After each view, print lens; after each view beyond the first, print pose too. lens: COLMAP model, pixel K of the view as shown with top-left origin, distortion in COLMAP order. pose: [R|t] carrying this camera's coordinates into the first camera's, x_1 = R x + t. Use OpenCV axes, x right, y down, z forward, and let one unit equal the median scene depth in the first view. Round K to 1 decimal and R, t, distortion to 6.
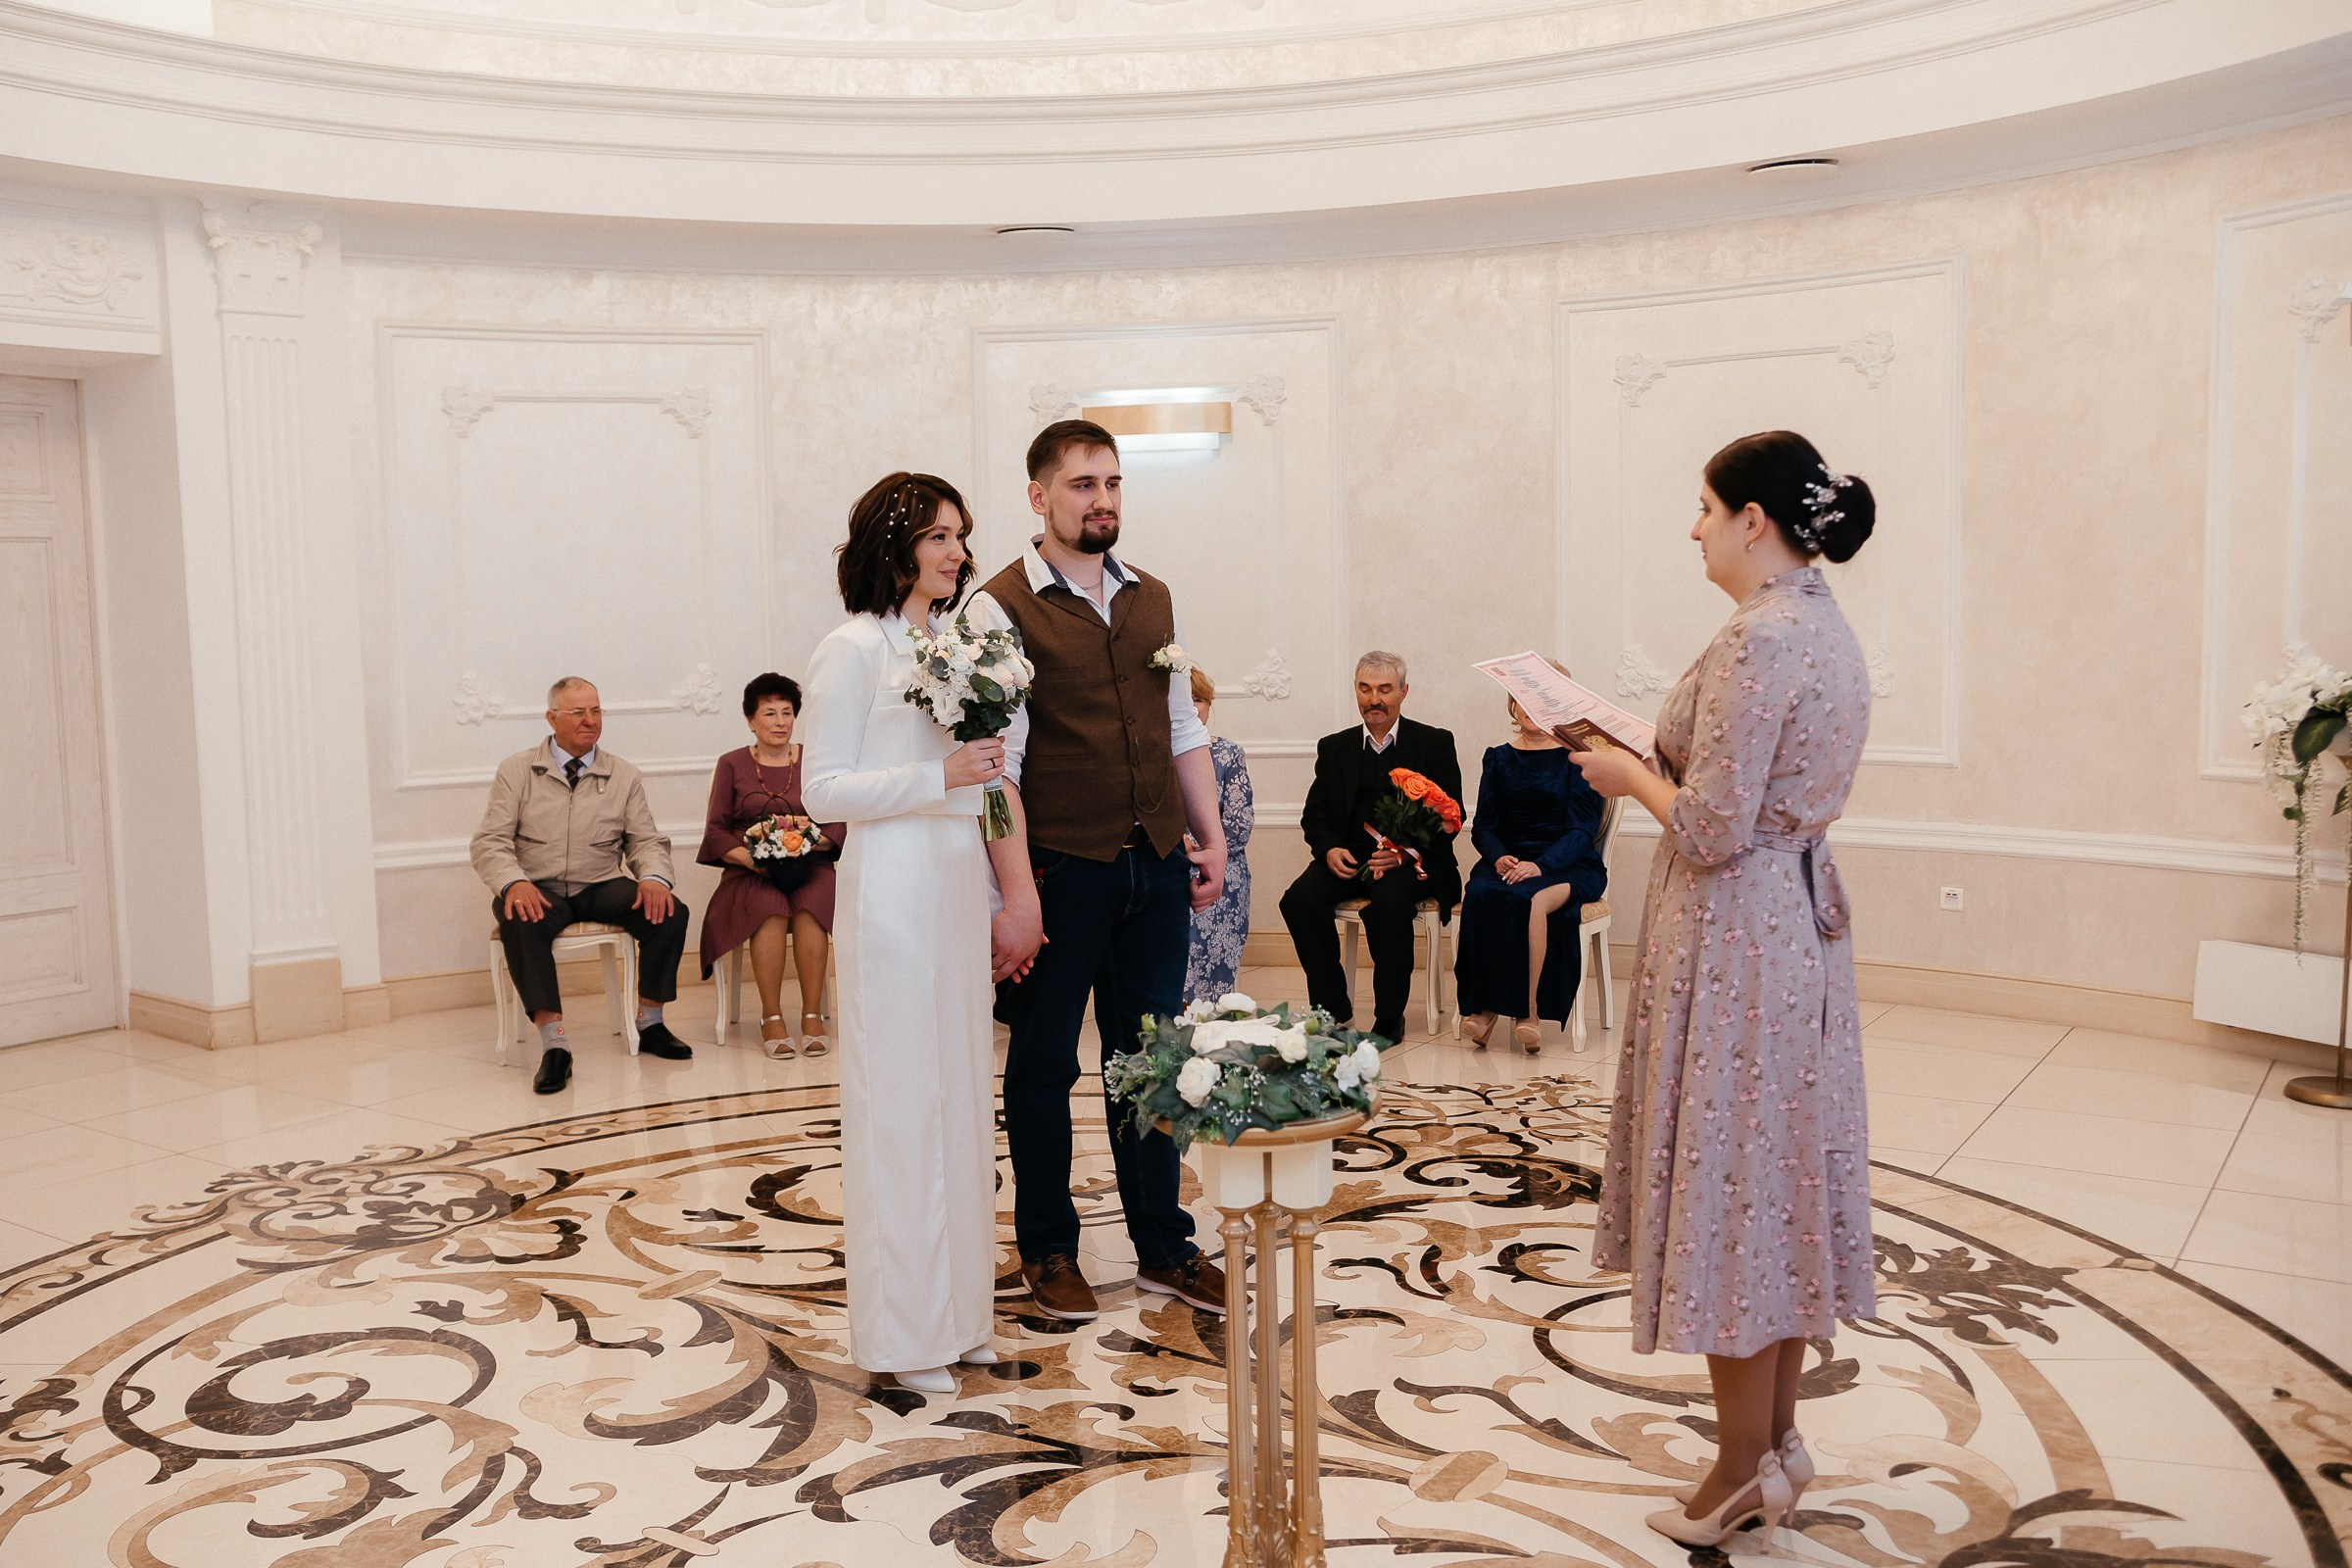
lens RADIAL K [[2049.1, 0, 1093.0], [0, 2049.1, 783.1], [0, 0, 1]] dist [-0.091763, 0.128253]
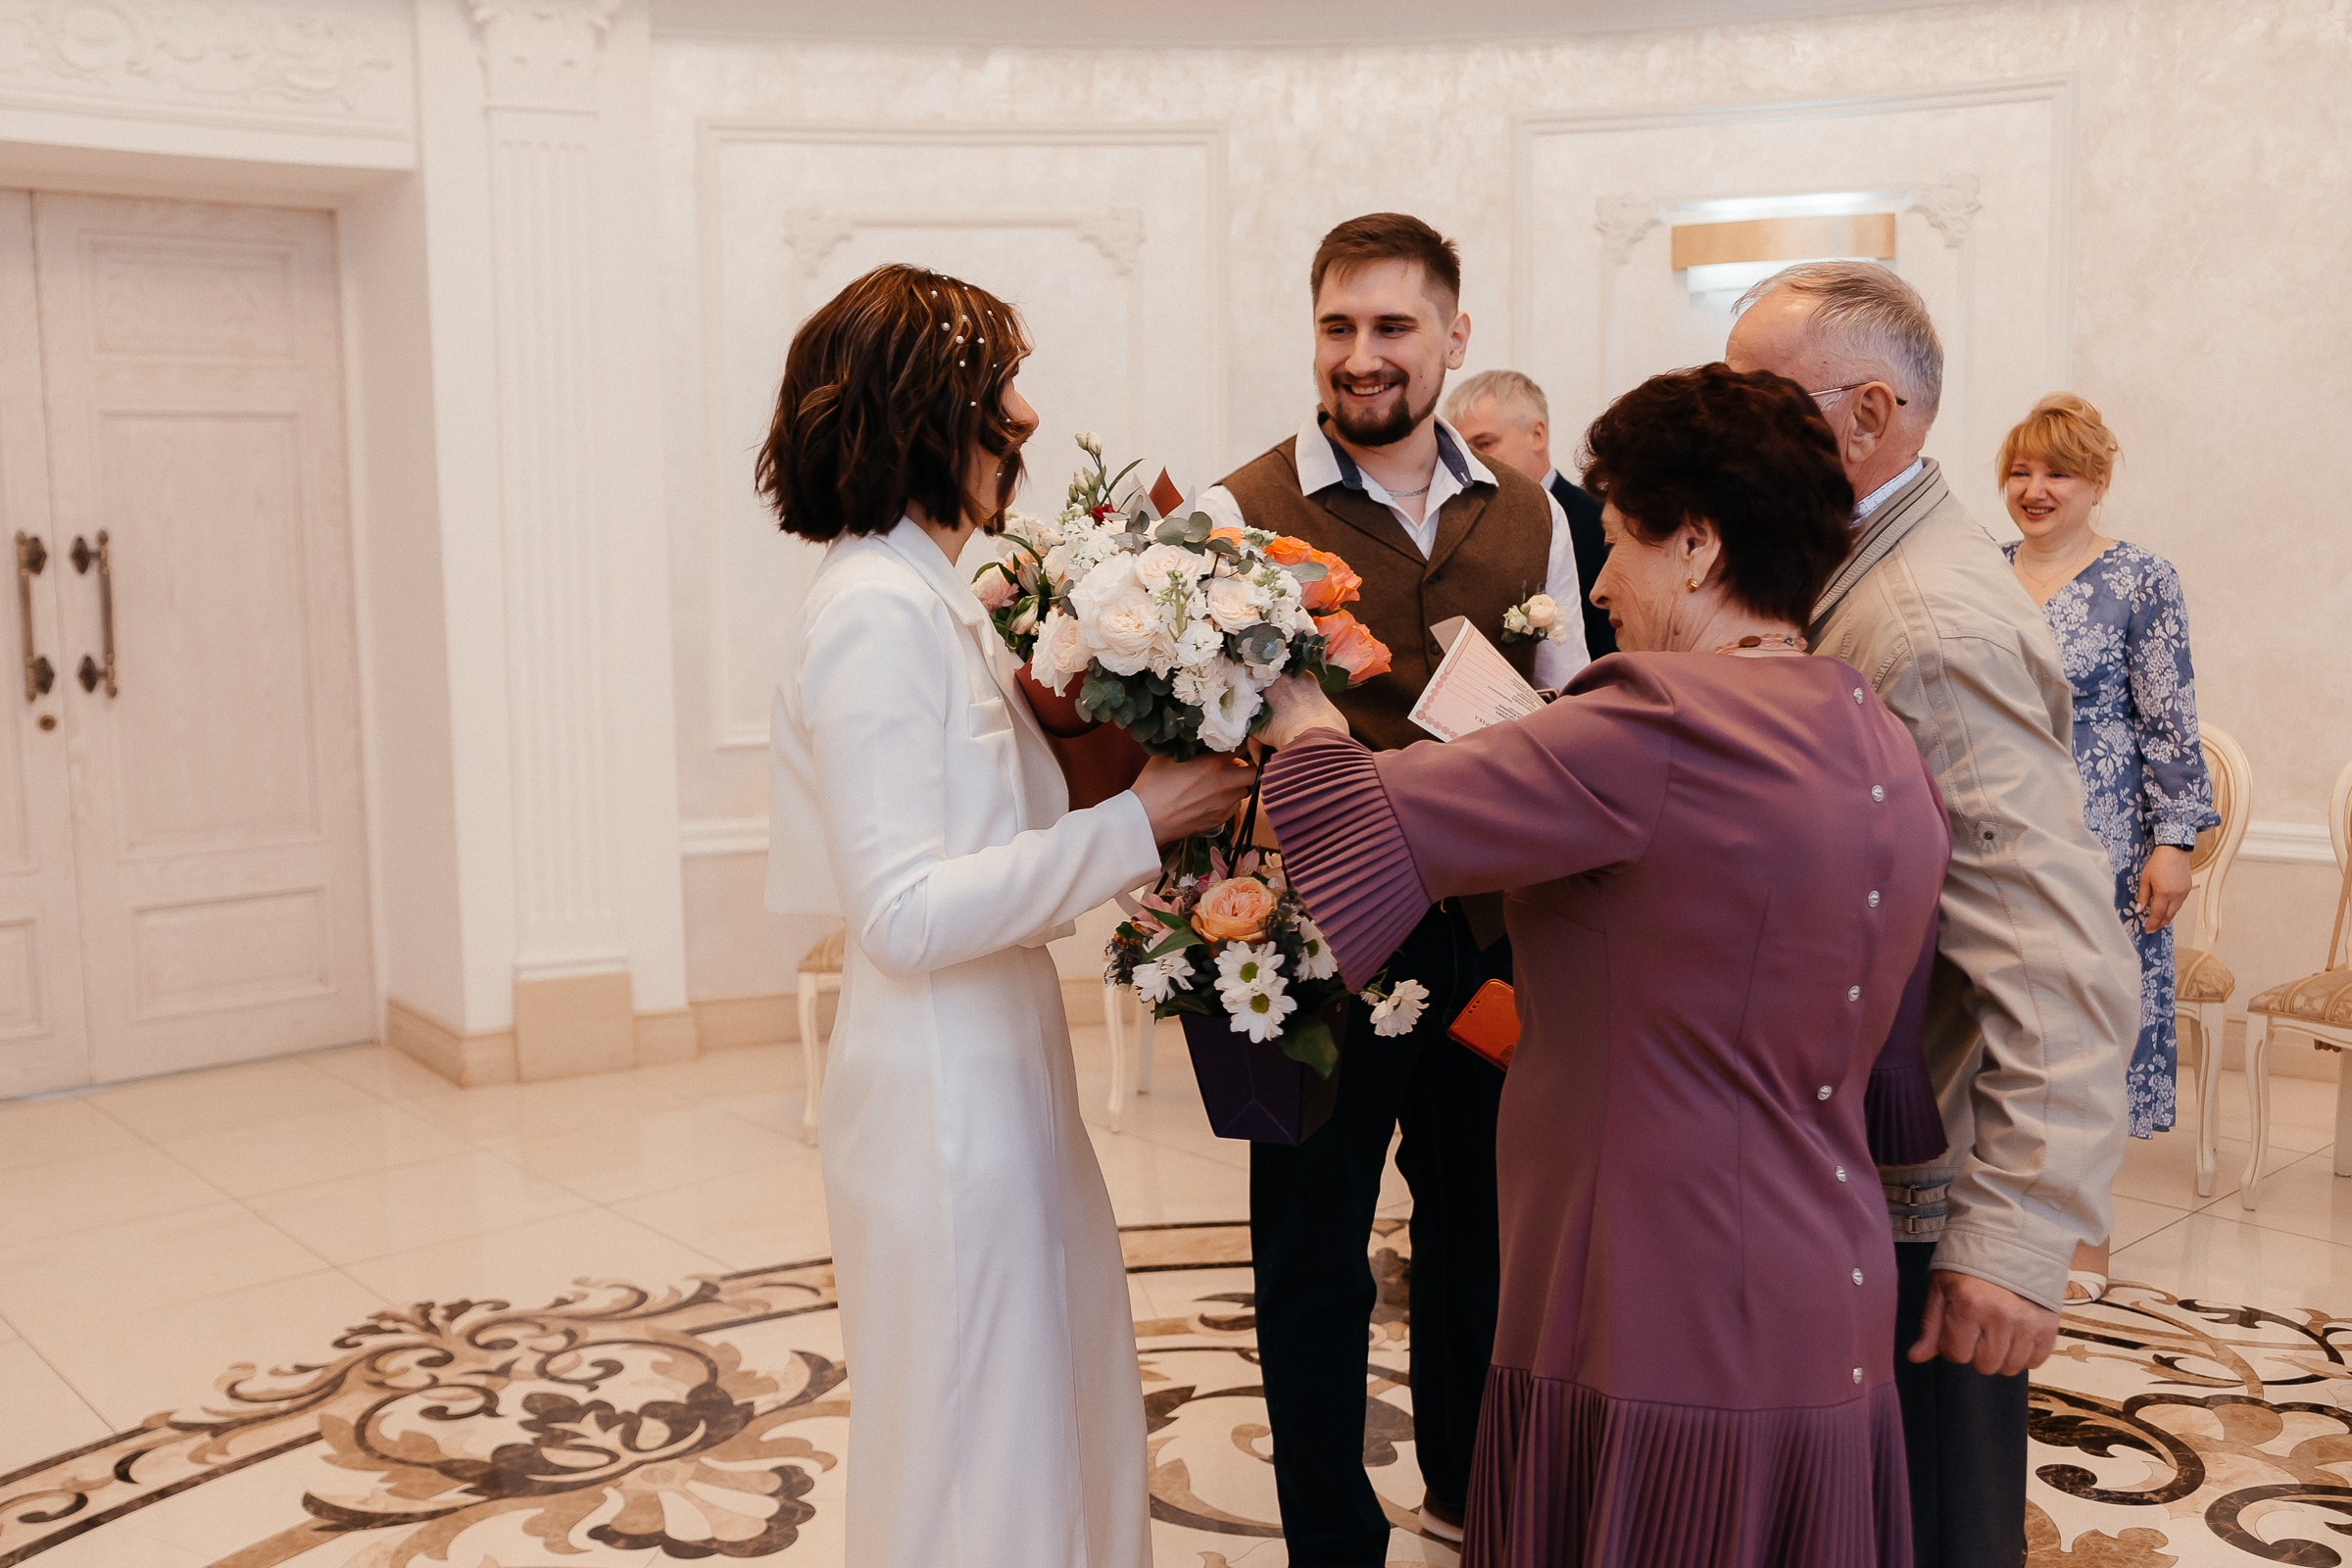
lens RADIAL K [[2235.9, 0, 1110.8], [0, 2235.9, 762.5], [0, 0, 1]] dist [-0.097199, 0.126030]
pose [[0.969485, 0.033472, -0.242855, -0.001448], [-0.027202, 0.999206, 0.029126, -0.022175], [0.243637, -0.021631, 0.969625, 0.266050]]
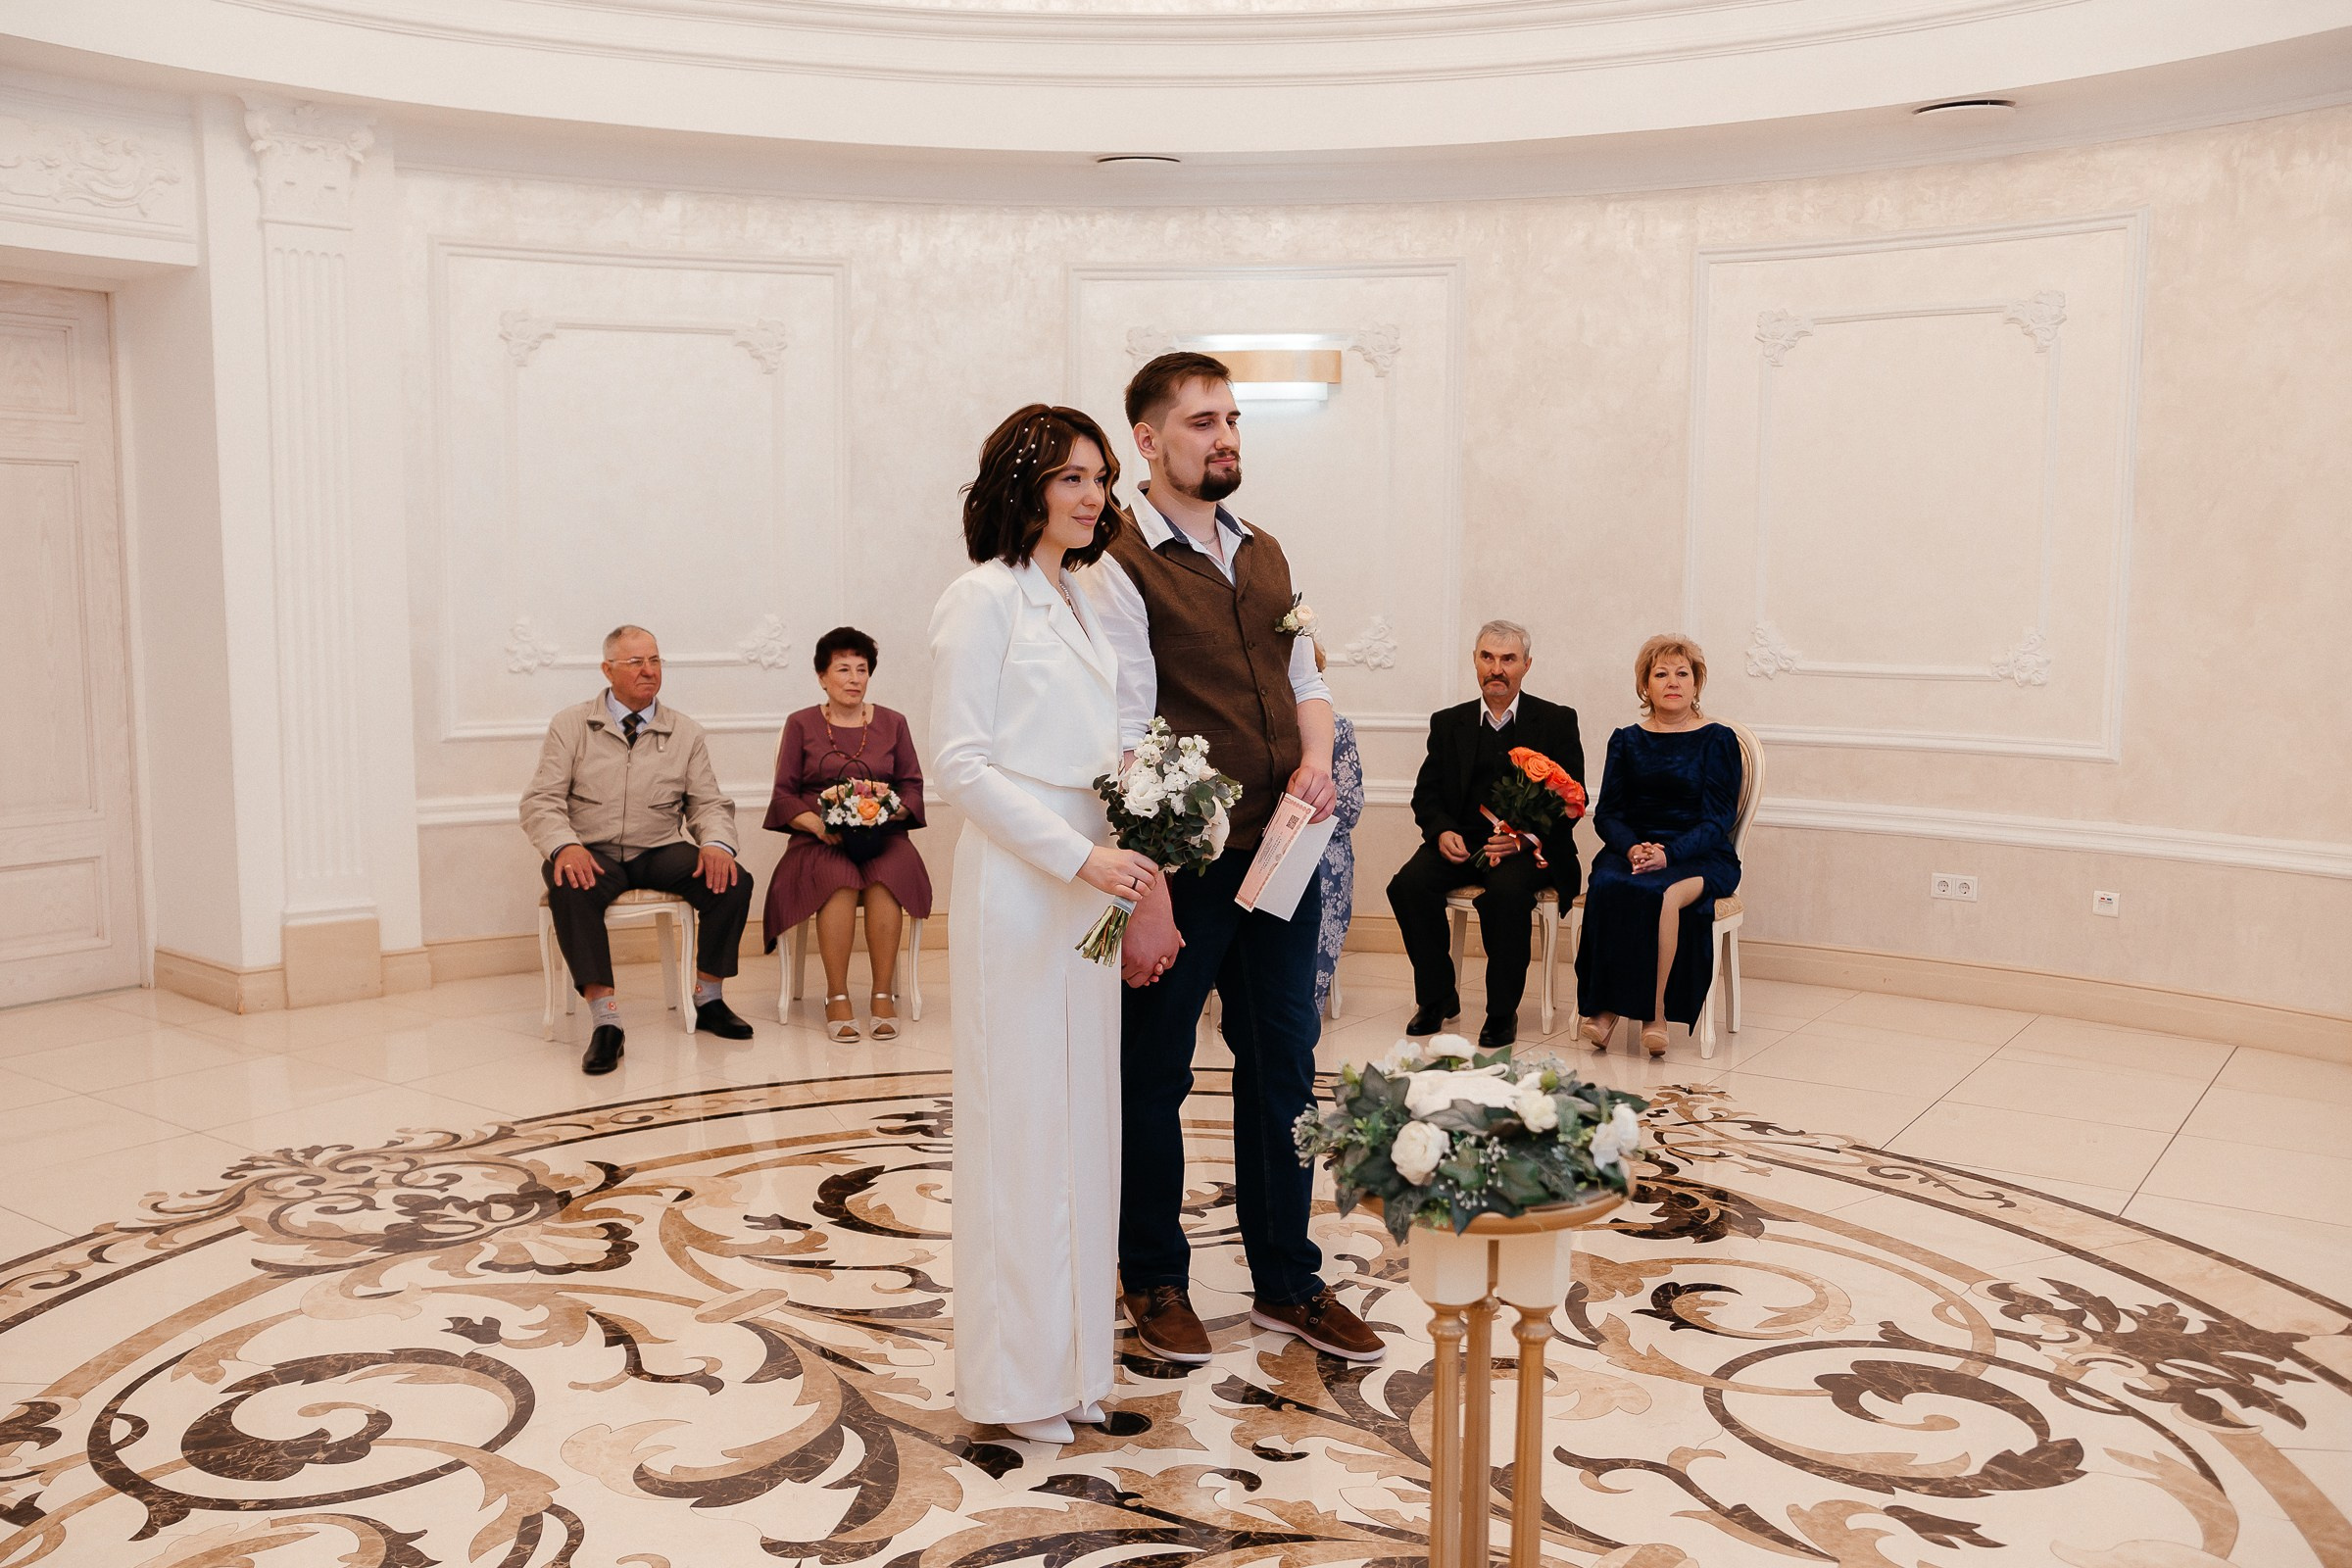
lens RADIAL K [[2041.4, 0, 1134.6], [0, 2041.4, 789.6], [0, 0, 1]] dist [-0.094385, 0.134142]
pose [[0.999628, 0.027026, -0.003723, -0.021997], [-0.026938, 0.999399, 0.021834, -0.003634], [0.004311, -0.021725, 0.999755, 0.075483]]
